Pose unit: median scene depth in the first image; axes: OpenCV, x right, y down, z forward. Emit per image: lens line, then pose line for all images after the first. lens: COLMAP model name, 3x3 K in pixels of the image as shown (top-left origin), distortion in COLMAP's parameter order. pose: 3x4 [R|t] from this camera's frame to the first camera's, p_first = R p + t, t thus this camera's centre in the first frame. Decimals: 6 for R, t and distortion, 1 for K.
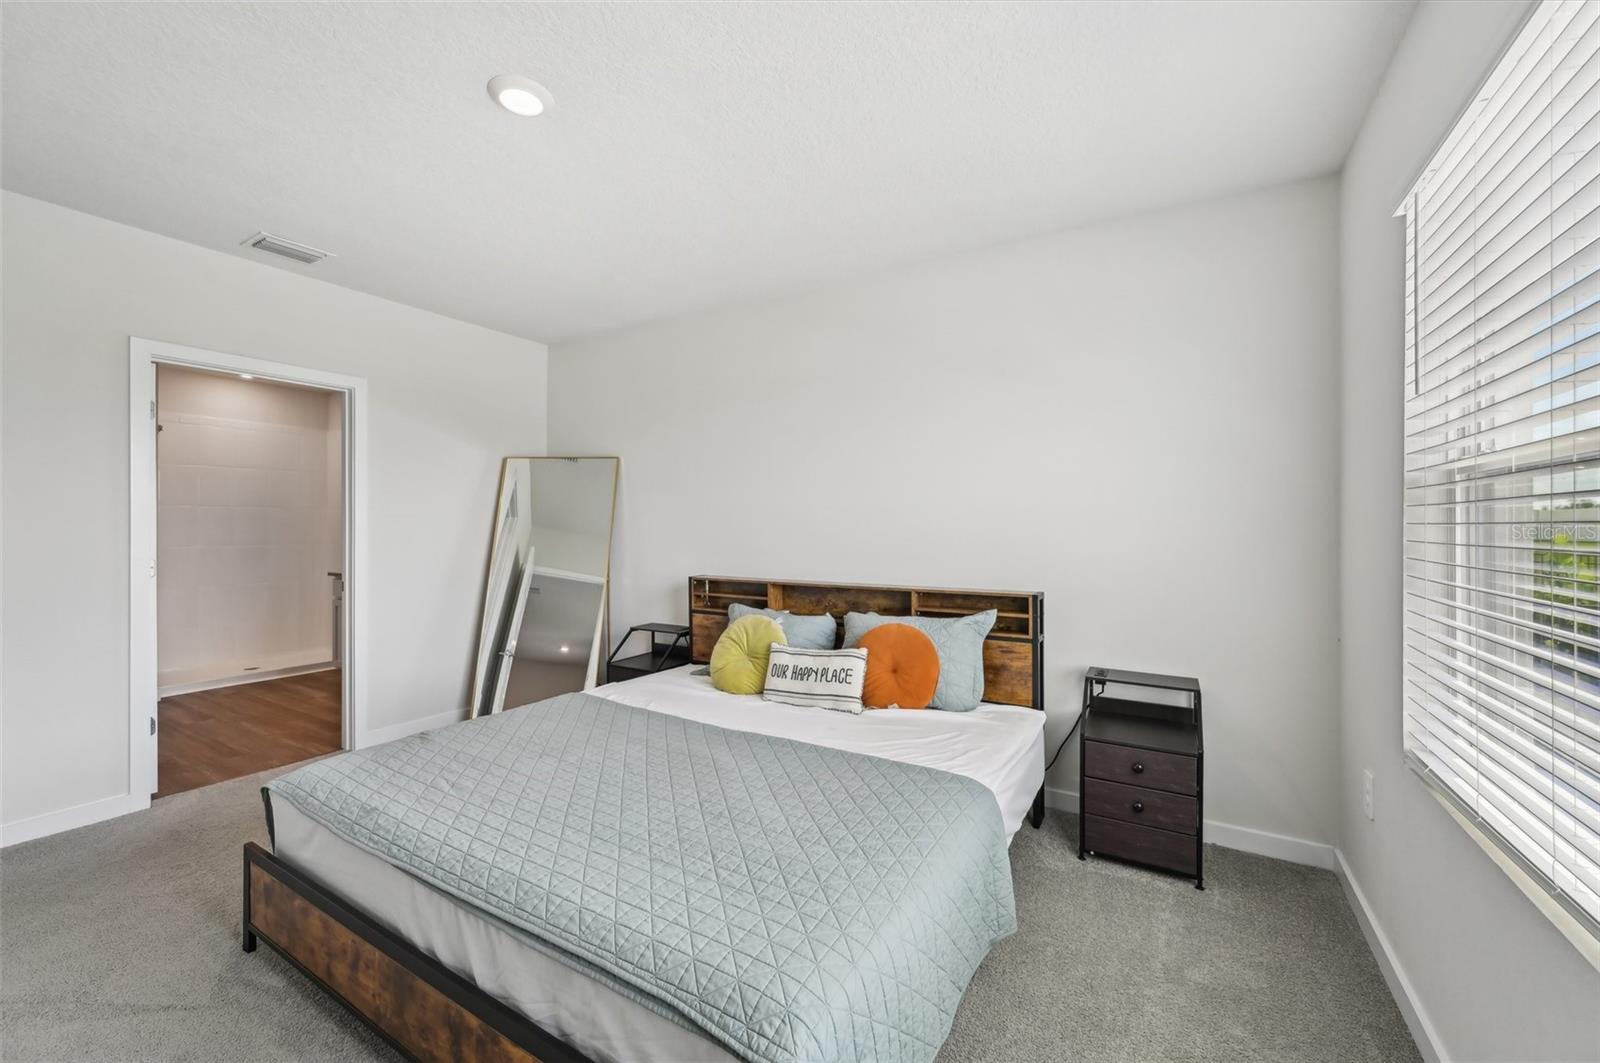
lens RADIAL K [[634.0, 0, 804.0], [0, 634.0, 528.2], [0, 0, 1]] dist [0.001611, -0.000060]
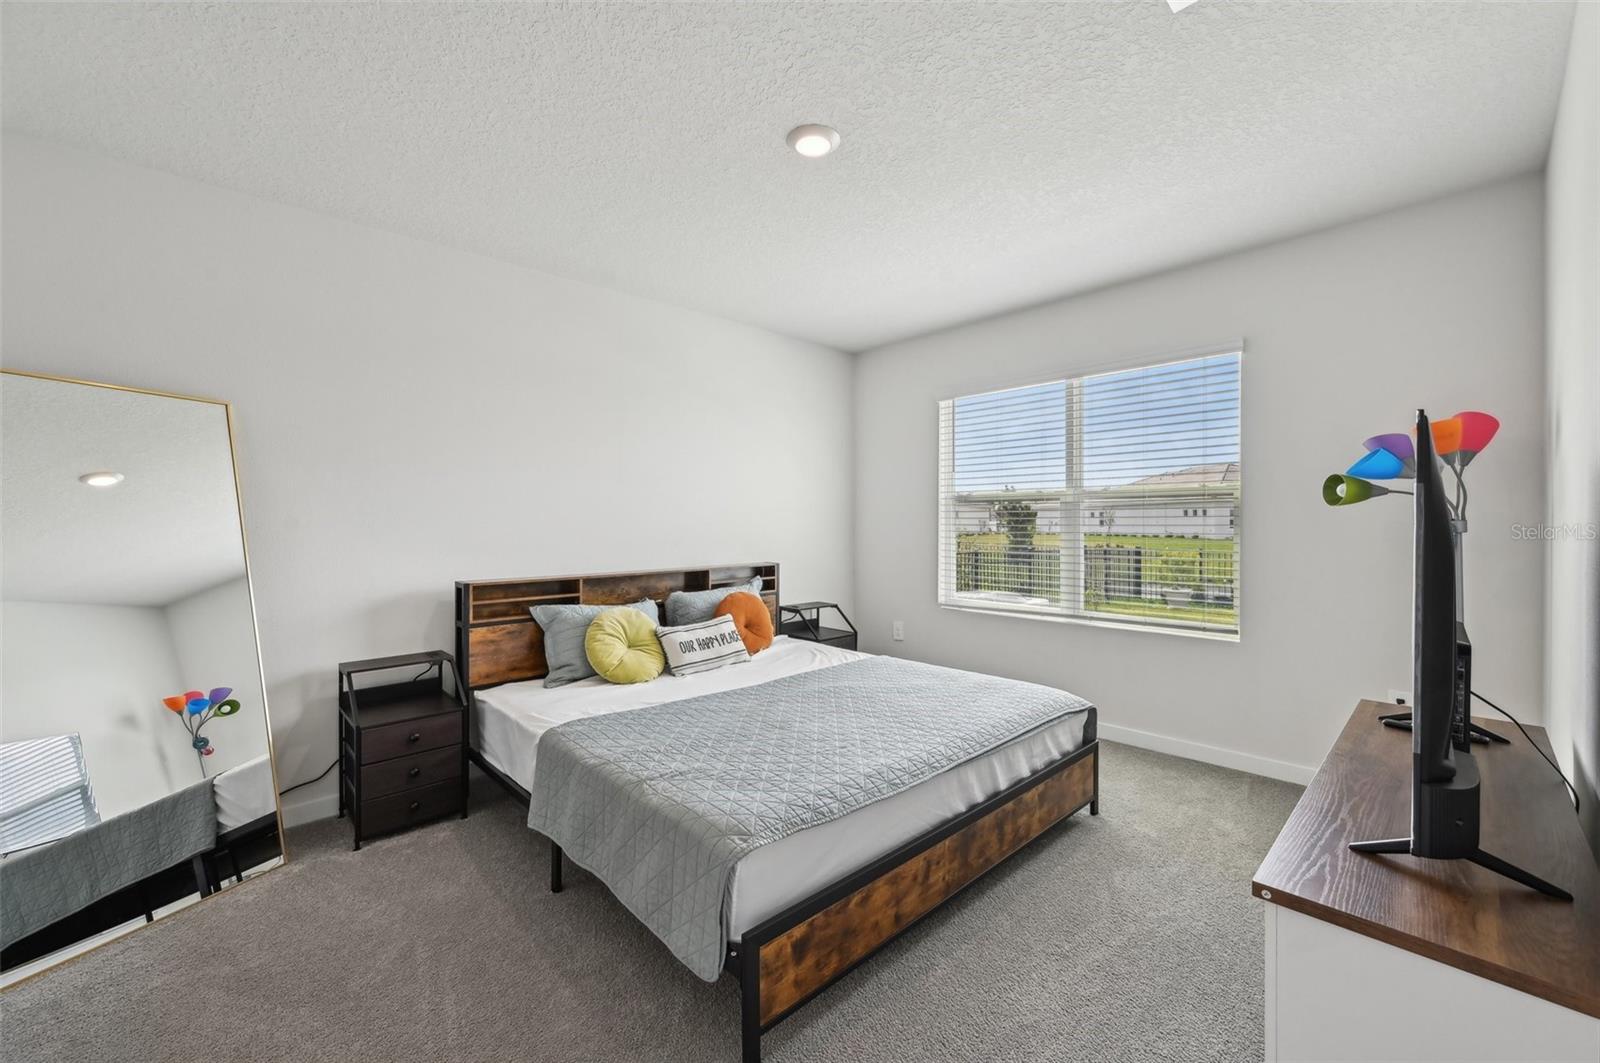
lens RADIAL K [[634.0, 0, 804.0], [0, 634.0, 528.2], [0, 0, 1]] dist [0.001611, -0.000060]
pose [[0.273626, -0.011437, 0.961768, -0.895694], [0.004342, 0.999934, 0.010656, 0.001377], [-0.961826, 0.001260, 0.273657, 0.407991]]
